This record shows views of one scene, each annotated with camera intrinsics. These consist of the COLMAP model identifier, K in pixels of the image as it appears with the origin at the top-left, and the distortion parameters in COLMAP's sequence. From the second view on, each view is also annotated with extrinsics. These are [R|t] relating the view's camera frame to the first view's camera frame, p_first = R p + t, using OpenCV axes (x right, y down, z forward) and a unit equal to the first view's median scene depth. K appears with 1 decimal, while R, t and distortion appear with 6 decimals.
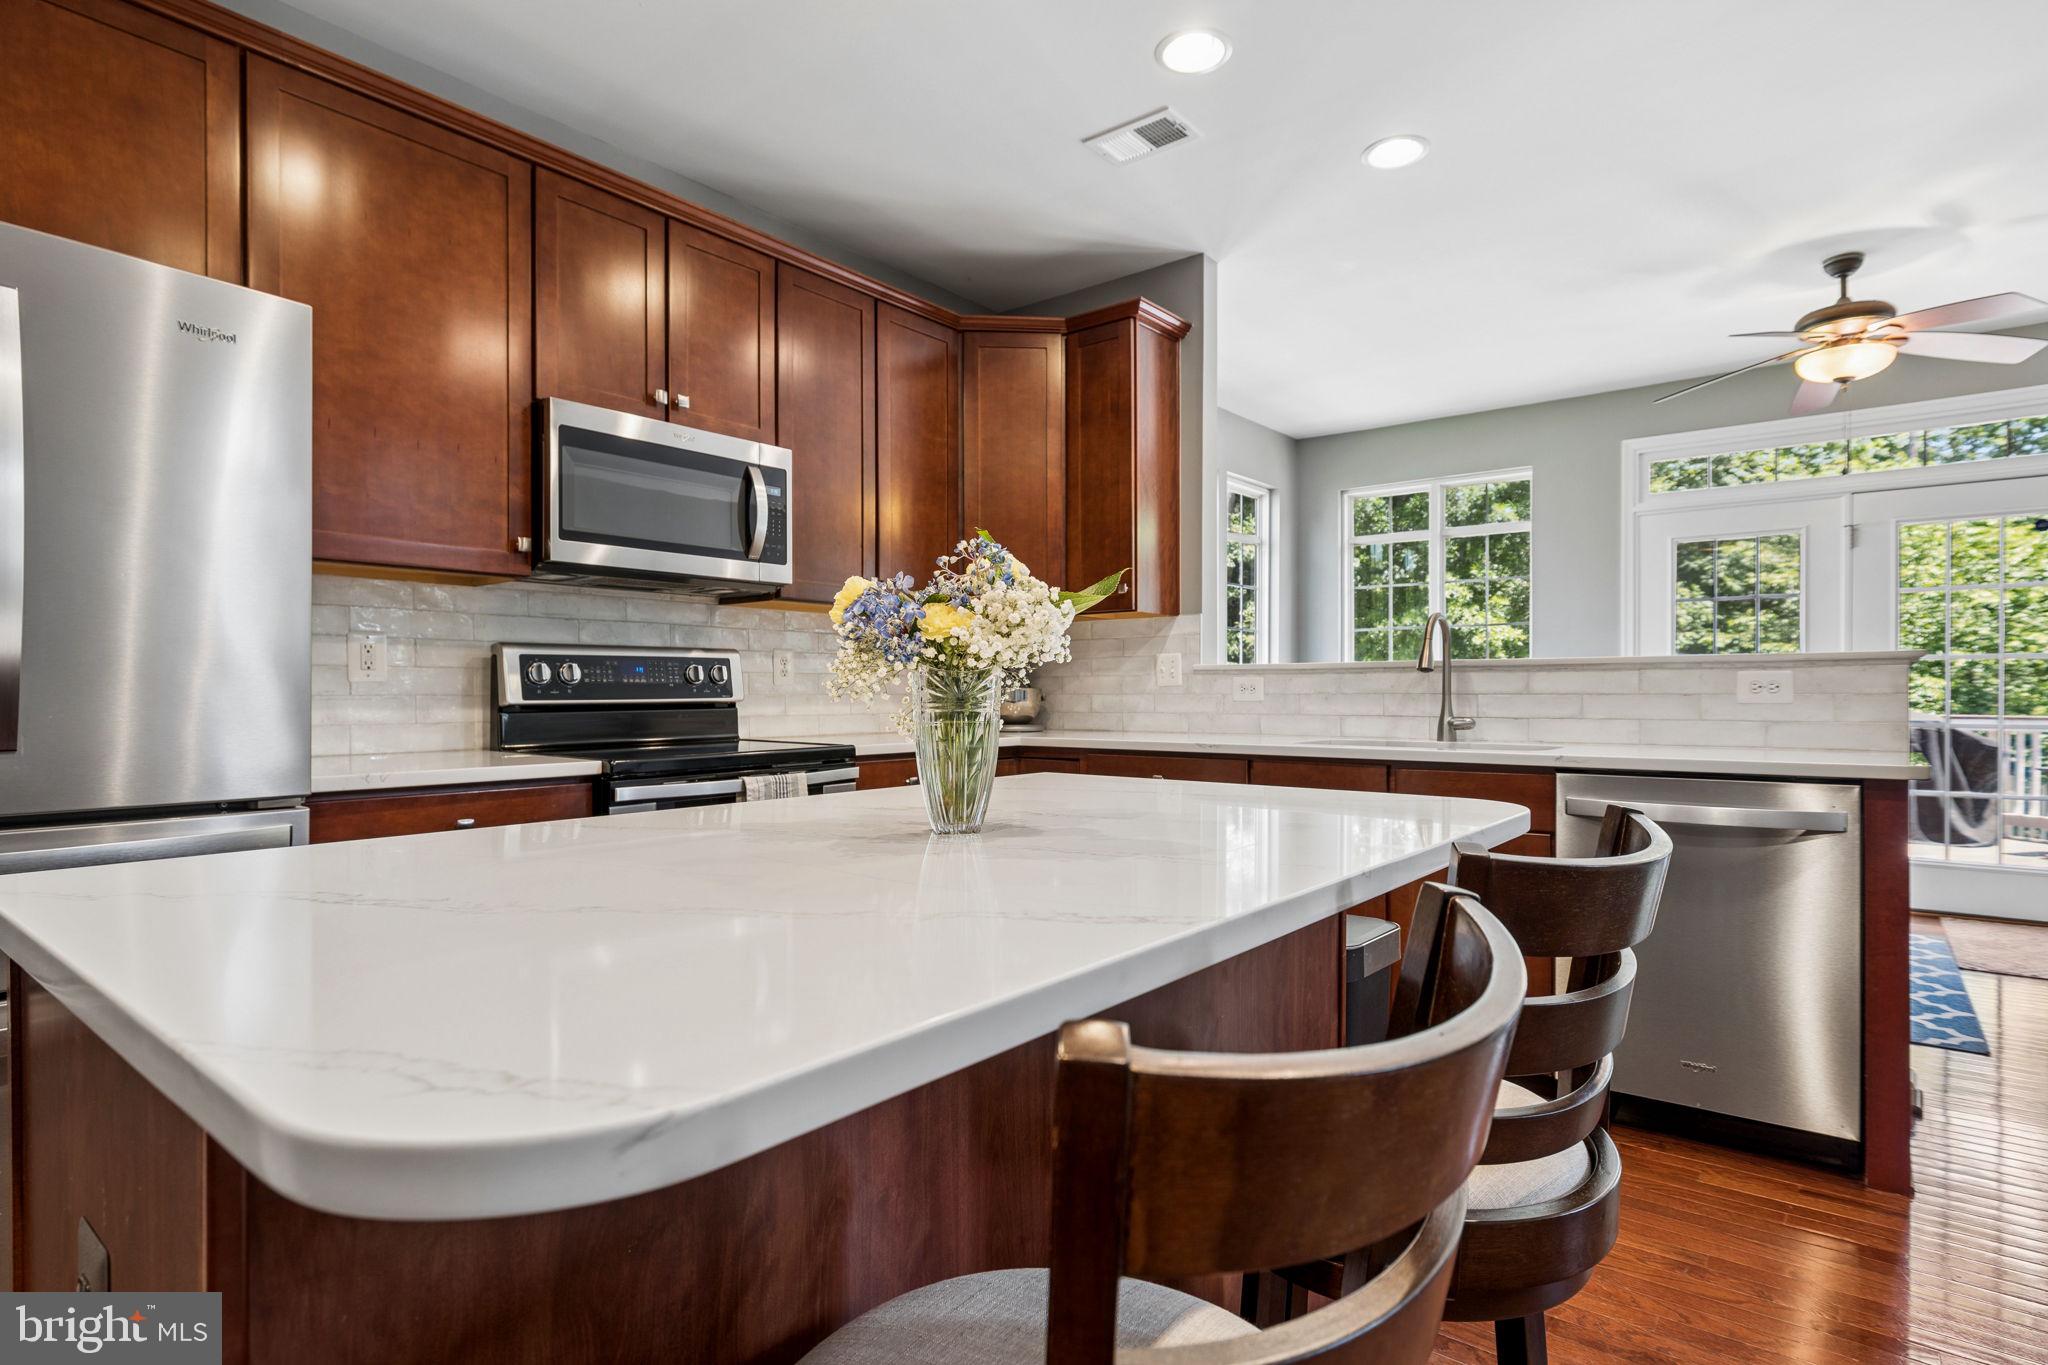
lens RADIAL K [[1037.8, 0, 1024.6], [0, 1037.8, 703.5], [0, 0, 1]] dist [-0.004902, 0.000250]
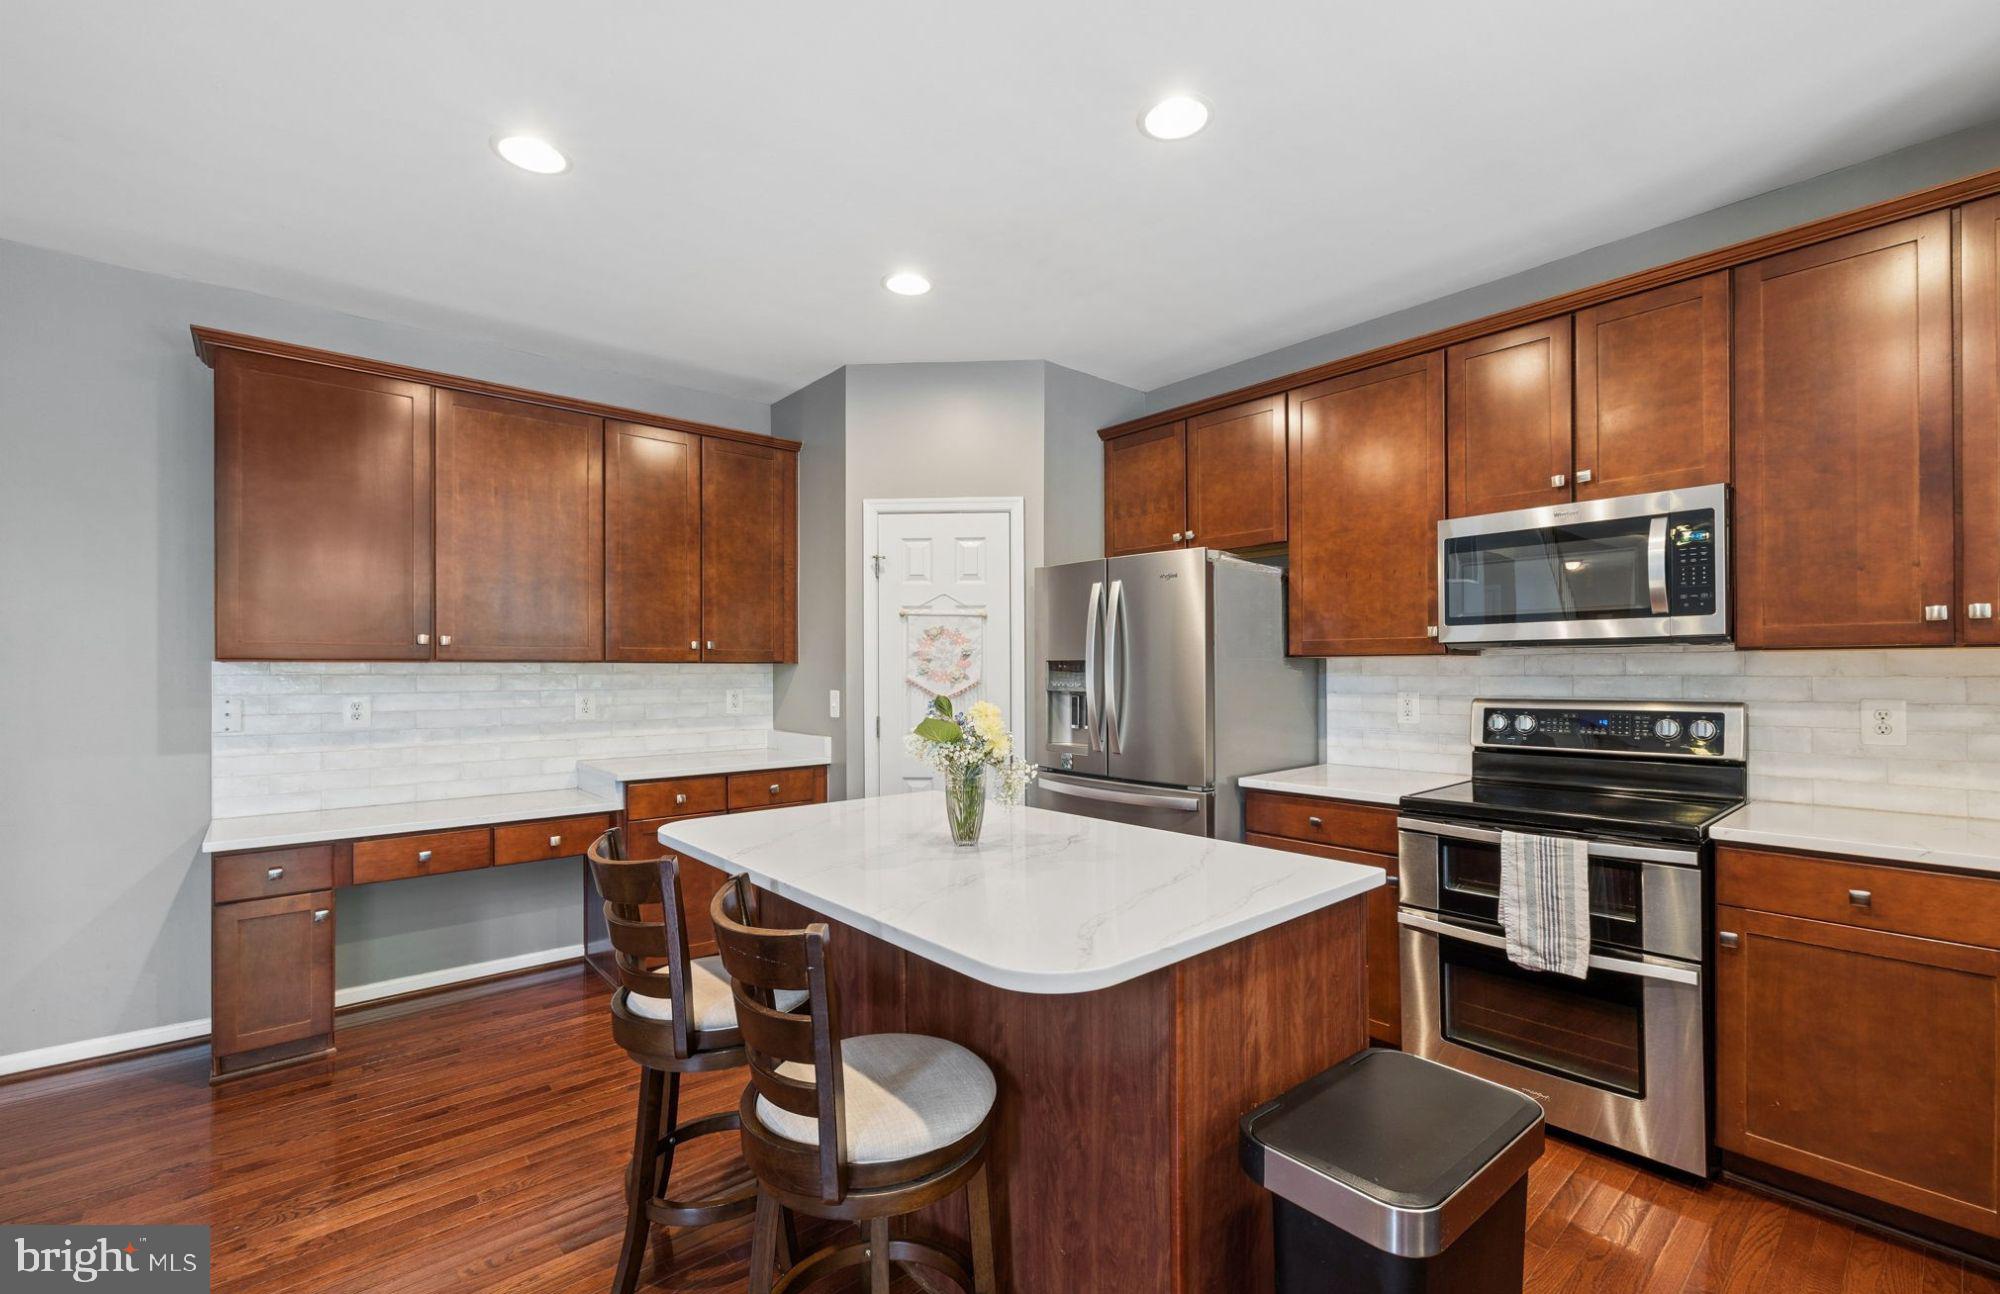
lens RADIAL K [[838.6, 0, 1001.0], [0, 838.6, 669.1], [0, 0, 1]] dist [0.000058, -0.000004]
pose [[-0.173139, -0.001718, -0.984896, 0.586705], [-0.003731, 0.999992, -0.001088, -0.082701], [0.984890, 0.003487, -0.173144, 0.518807]]
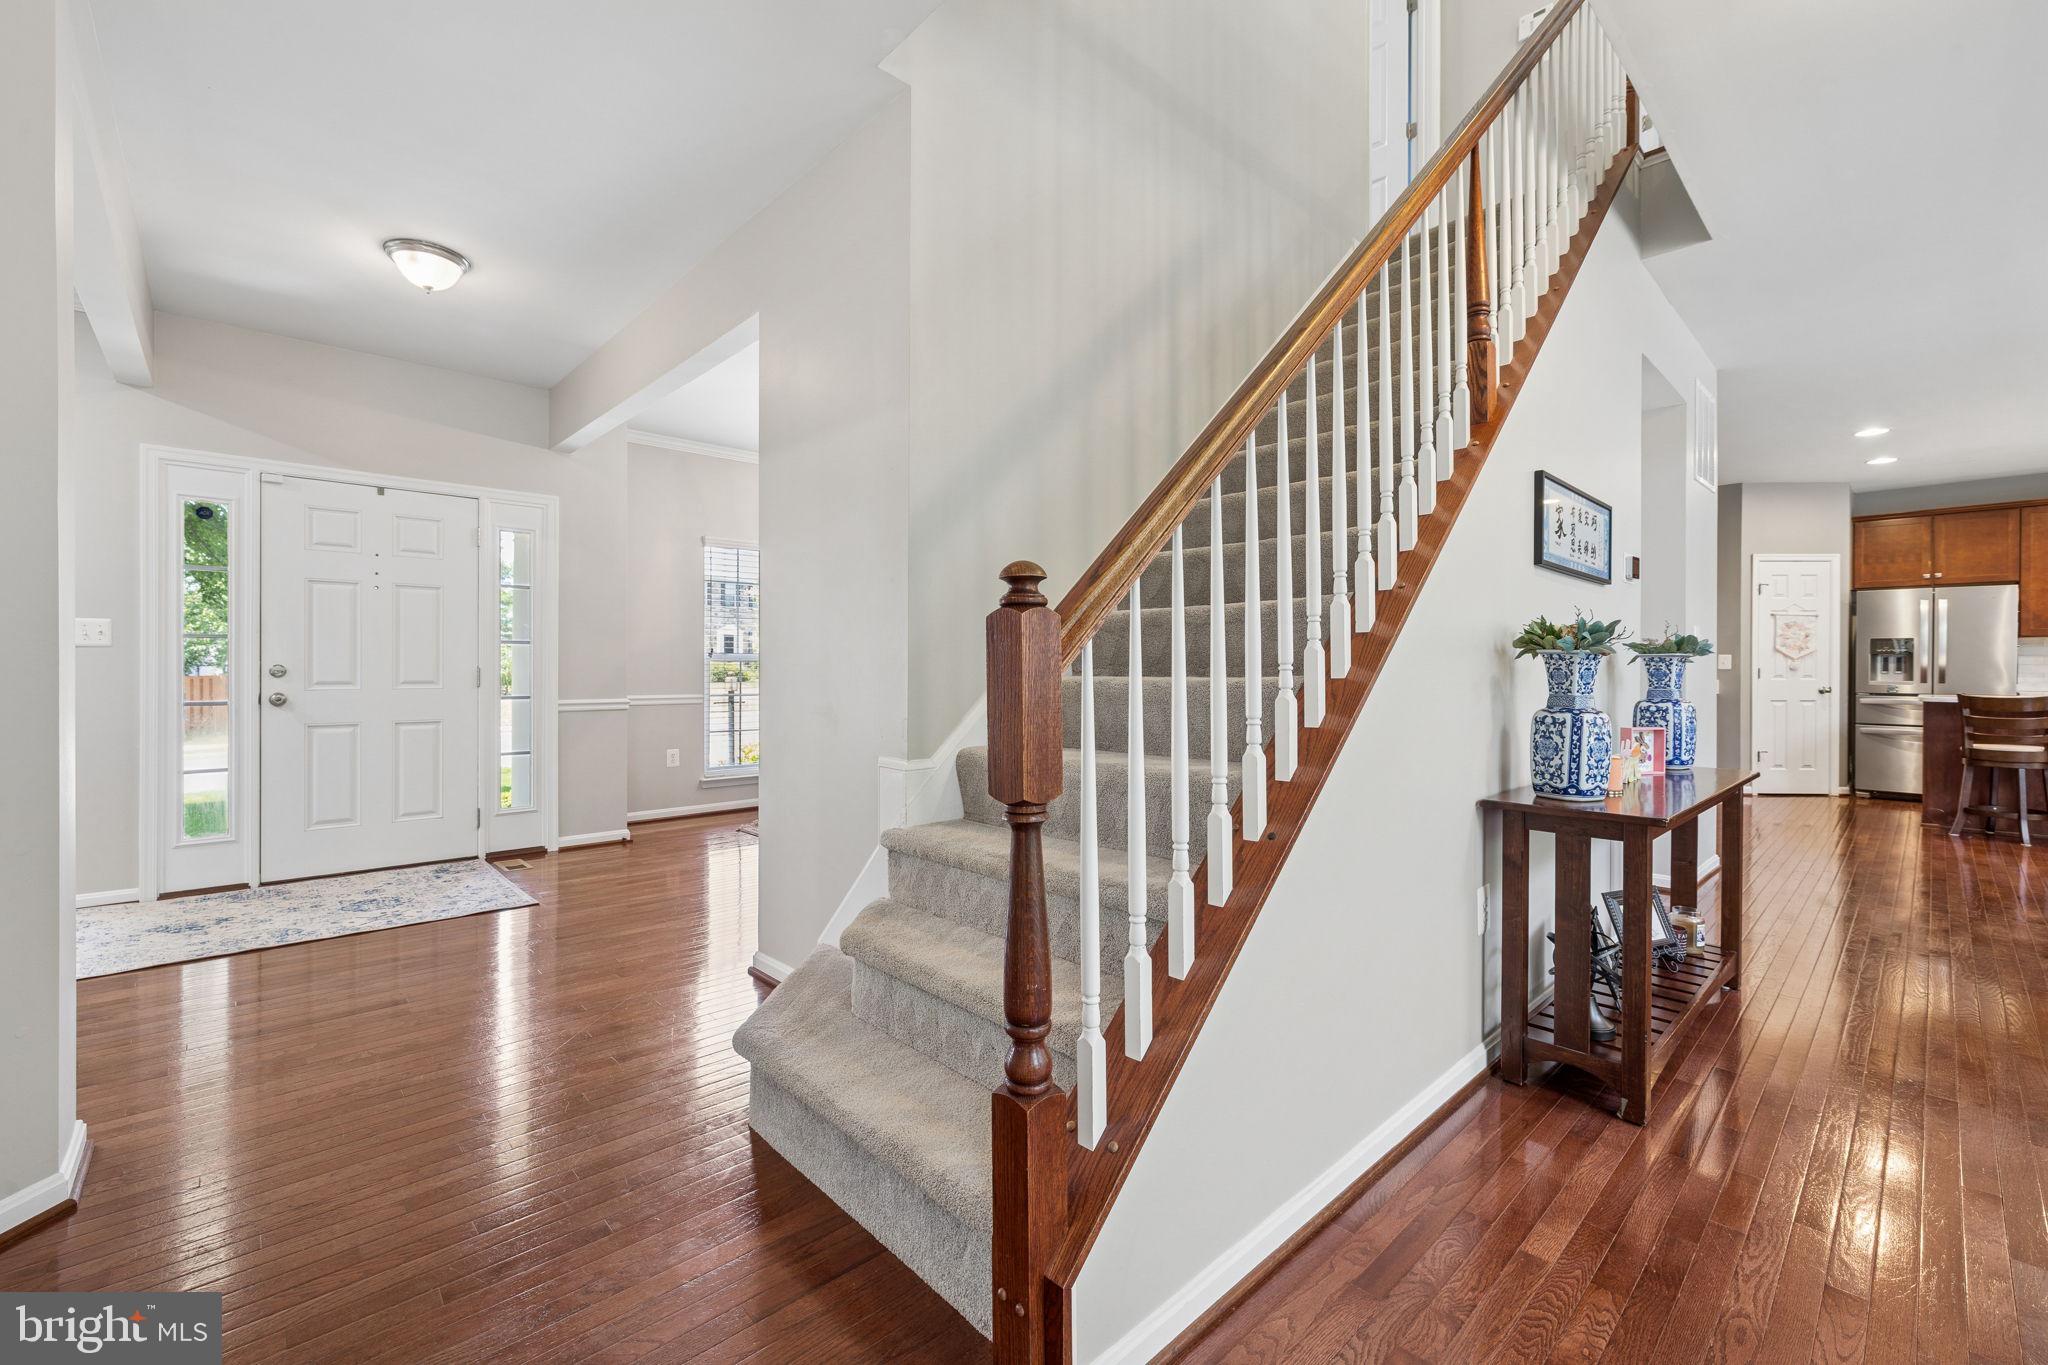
lens RADIAL K [[859.9, 0, 1030.7], [0, 859.9, 676.6], [0, 0, 1]] dist [-0.002208, -0.000177]
pose [[-0.136672, 0.003502, -0.990610, 2.059970], [-0.006896, 0.999966, 0.004487, 0.013424], [0.990592, 0.007444, -0.136643, -1.563959]]
